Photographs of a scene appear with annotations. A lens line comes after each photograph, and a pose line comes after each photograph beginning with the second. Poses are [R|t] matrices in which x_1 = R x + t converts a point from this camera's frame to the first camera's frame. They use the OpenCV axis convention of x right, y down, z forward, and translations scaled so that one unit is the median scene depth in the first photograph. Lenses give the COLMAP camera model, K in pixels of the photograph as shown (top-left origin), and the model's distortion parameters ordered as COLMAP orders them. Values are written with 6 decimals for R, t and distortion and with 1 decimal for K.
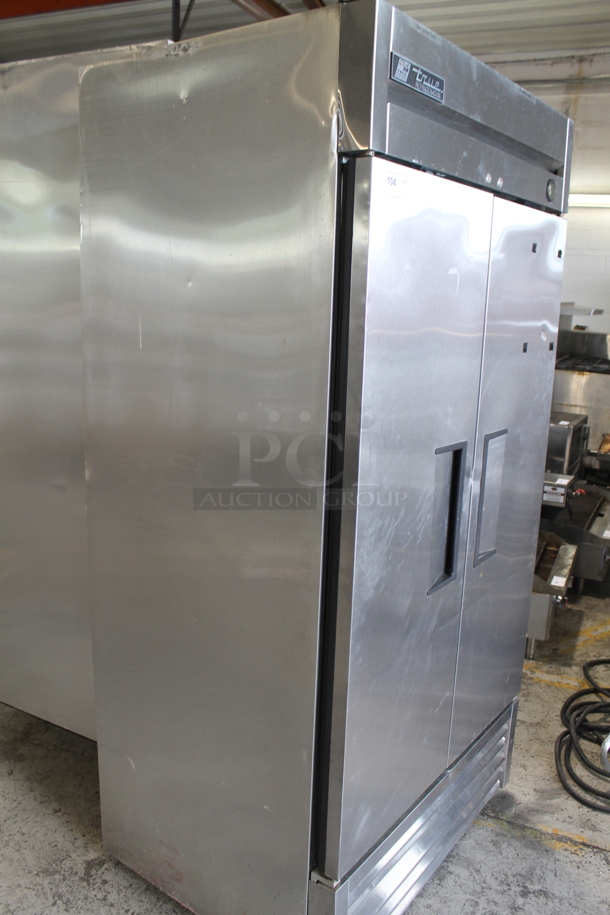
lens RADIAL K [[773.9, 0, 305.0], [0, 773.9, 457.5], [0, 0, 1]] dist [-0.154397, 0.136192]
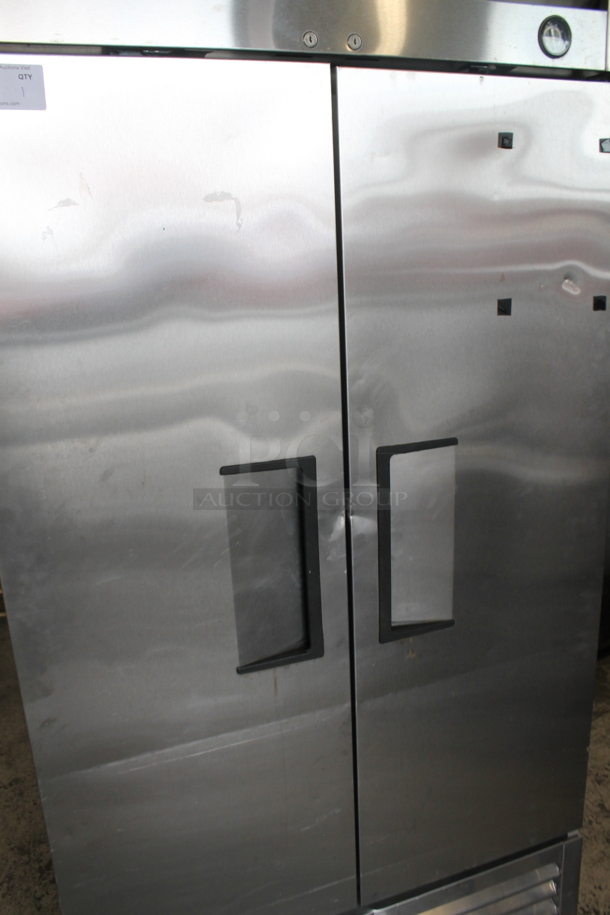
lens RADIAL K [[773.9, 0, 305.0], [0, 773.9, 457.5], [0, 0, 1]] dist [-0.154397, 0.136192]
pose [[0.836145, 0.073319, -0.543586, 0.476139], [-0.046428, 0.996930, 0.063050, -0.052173], [0.546540, -0.027481, 0.836982, 0.377204]]
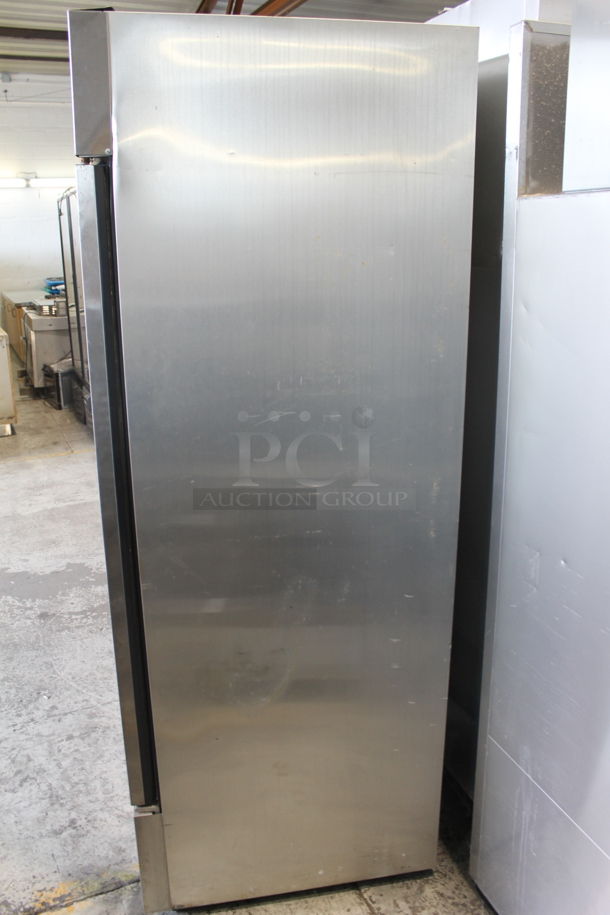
lens RADIAL K [[773.9, 0, 305.0], [0, 773.9, 457.5], [0, 0, 1]] dist [-0.154397, 0.136192]
pose [[-0.673022, 0.182705, -0.716701, 0.745543], [-0.174172, 0.902608, 0.393654, -0.390794], [0.718823, 0.389767, -0.575653, 1.646073]]
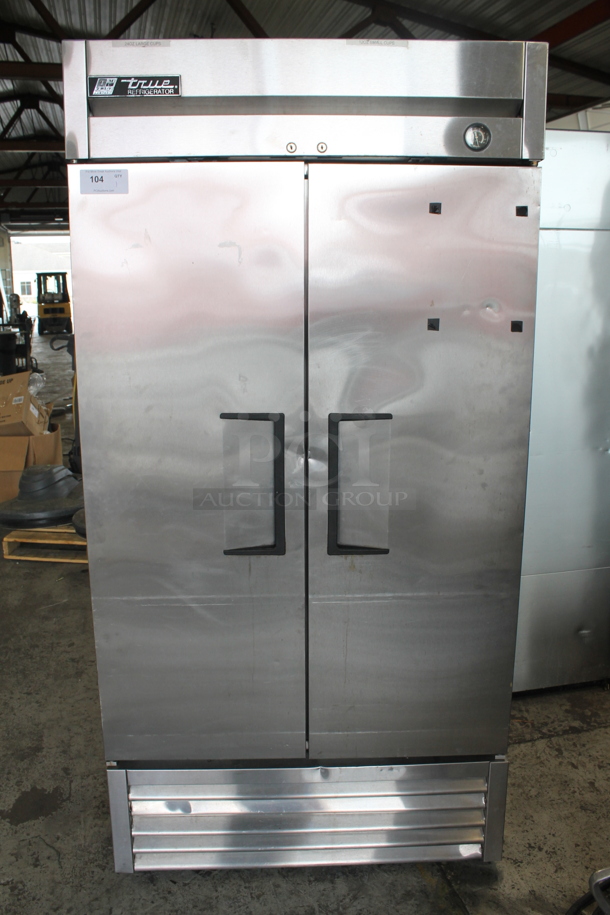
lens RADIAL K [[773.9, 0, 305.0], [0, 773.9, 457.5], [0, 0, 1]] dist [-0.154397, 0.136192]
pose [[0.617703, 0.126254, -0.776210, 0.854428], [-0.144423, 0.988453, 0.045846, -0.013408], [0.773036, 0.083784, 0.628805, 0.338397]]
